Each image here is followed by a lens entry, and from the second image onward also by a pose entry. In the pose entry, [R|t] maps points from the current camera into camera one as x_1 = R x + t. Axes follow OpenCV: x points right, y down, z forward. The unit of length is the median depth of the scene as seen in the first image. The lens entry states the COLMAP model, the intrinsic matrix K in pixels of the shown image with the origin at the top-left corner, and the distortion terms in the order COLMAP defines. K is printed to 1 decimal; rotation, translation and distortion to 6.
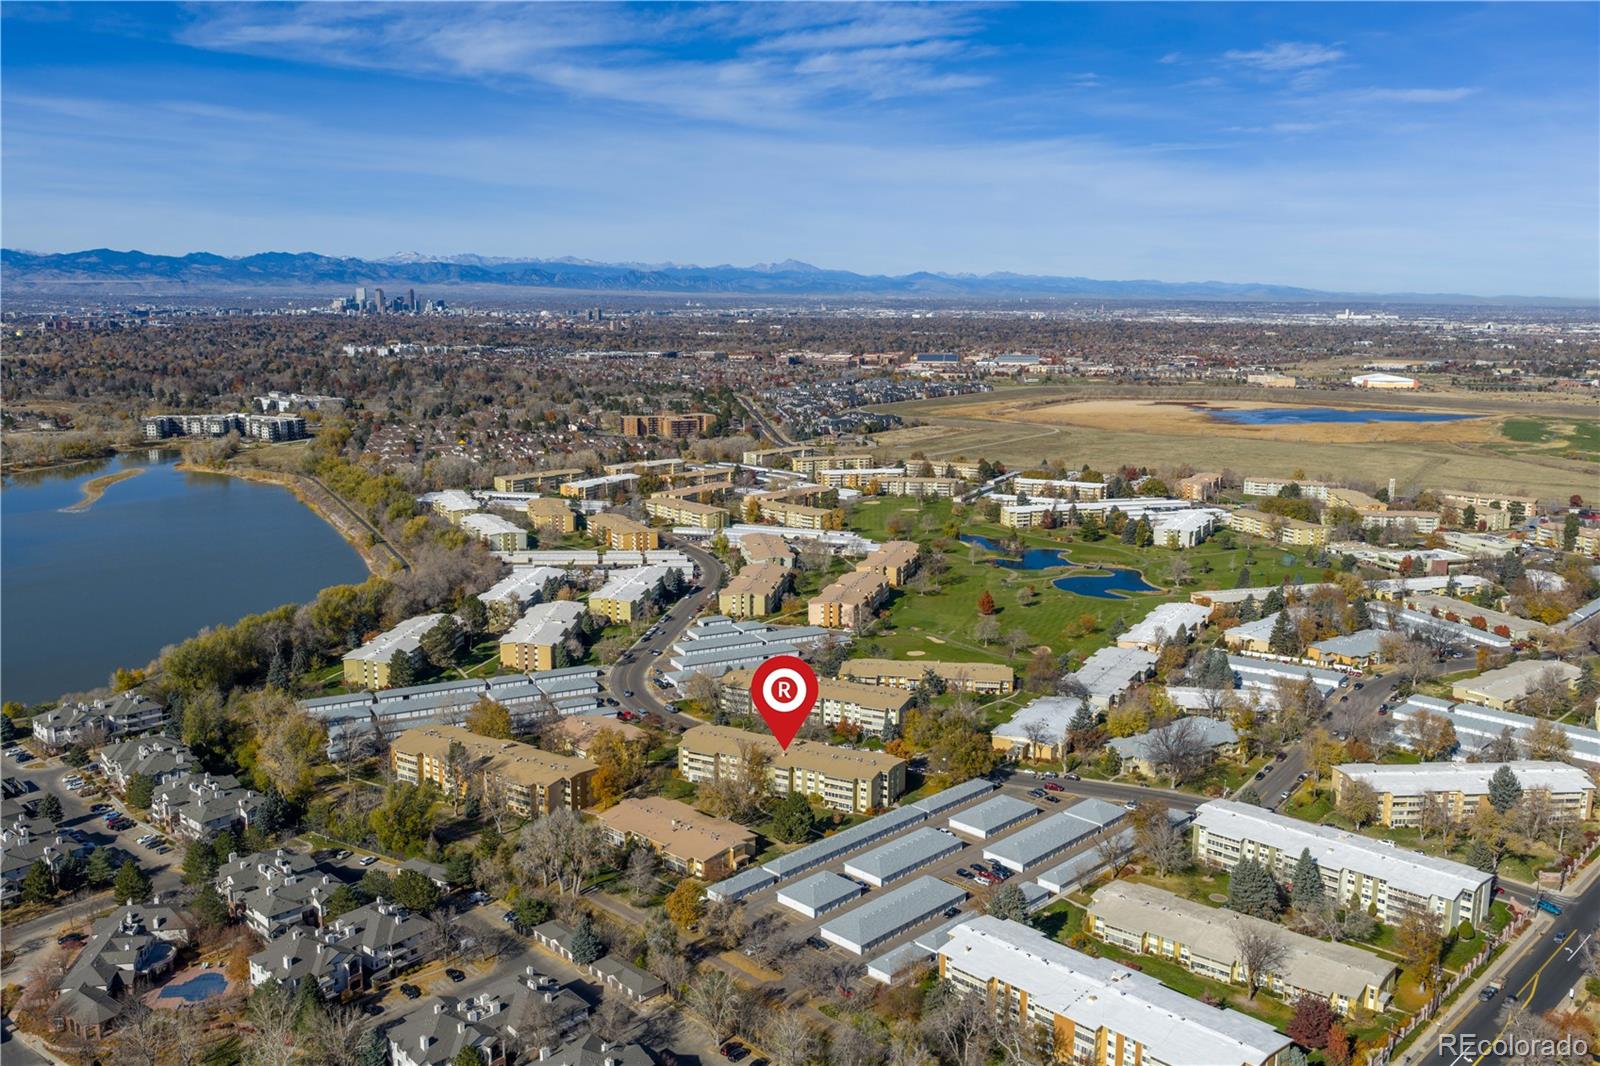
lens RADIAL K [[1320.6, 0, 807.8], [0, 1320.6, 531.0], [0, 0, 1]] dist [0.017751, -0.016520]
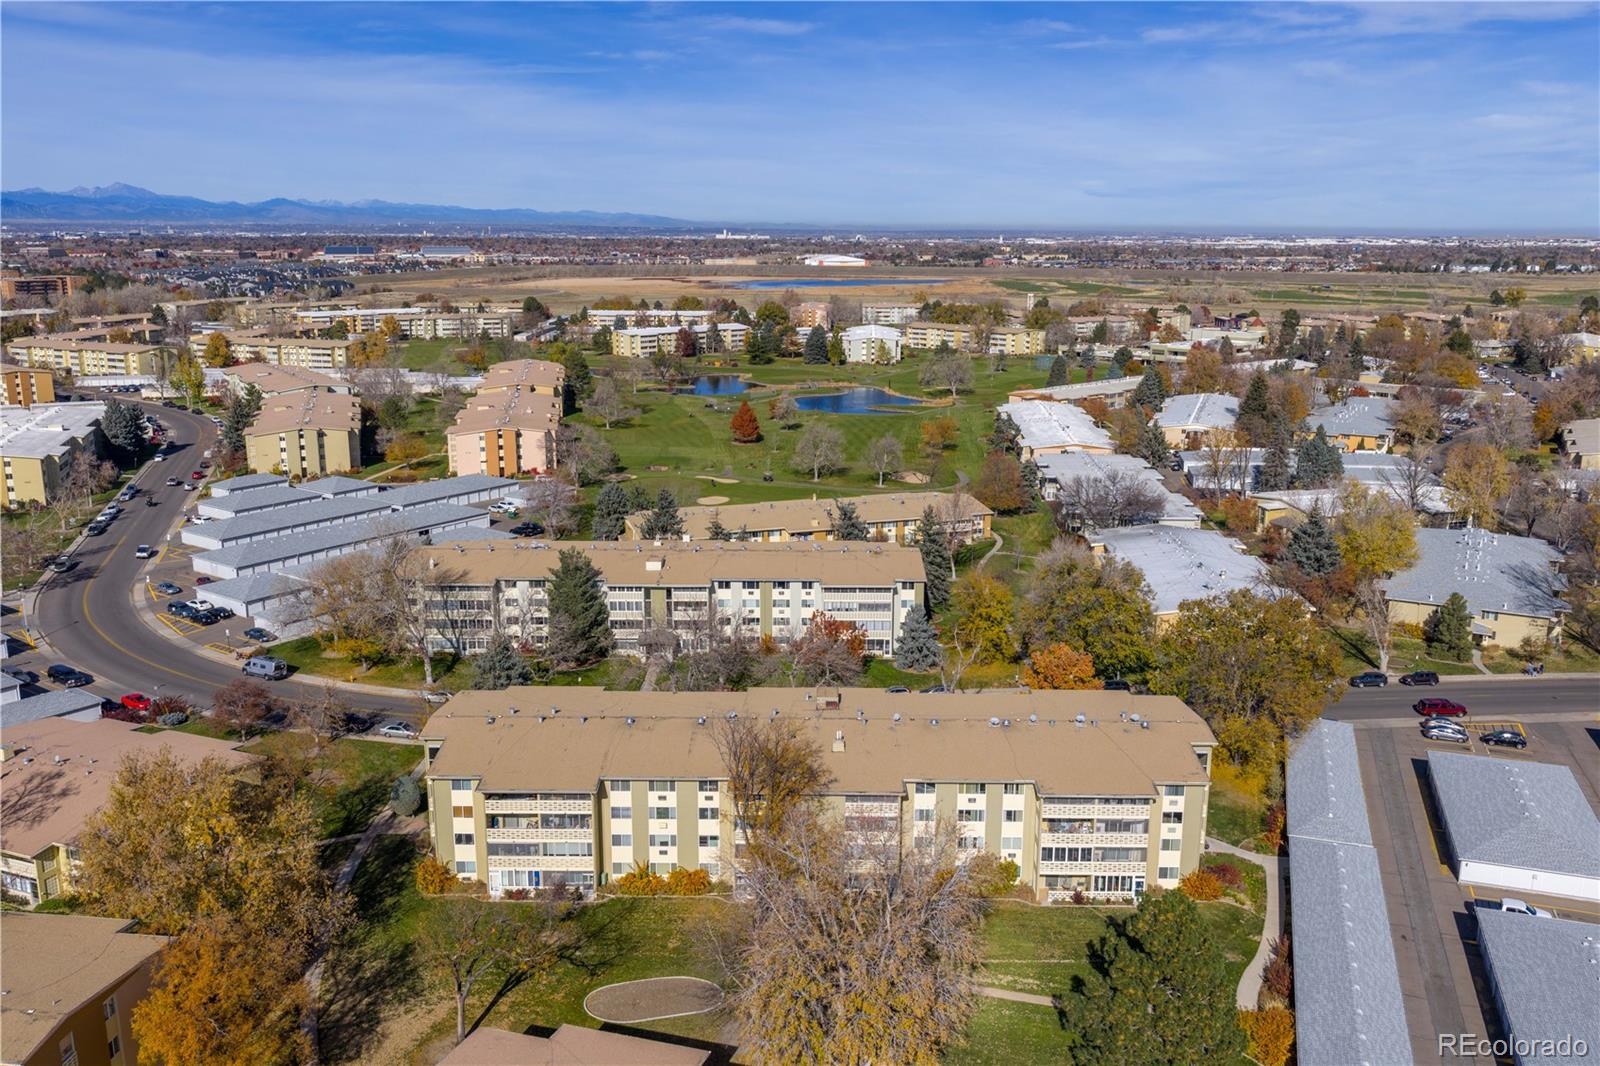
lens RADIAL K [[1320.6, 0, 807.8], [0, 1320.6, 531.0], [0, 0, 1]] dist [0.017751, -0.016520]
pose [[0.898797, -0.101036, 0.426562, -0.101313], [0.079004, 0.994477, 0.069086, 0.071584], [-0.431187, -0.028395, 0.901816, 0.522309]]
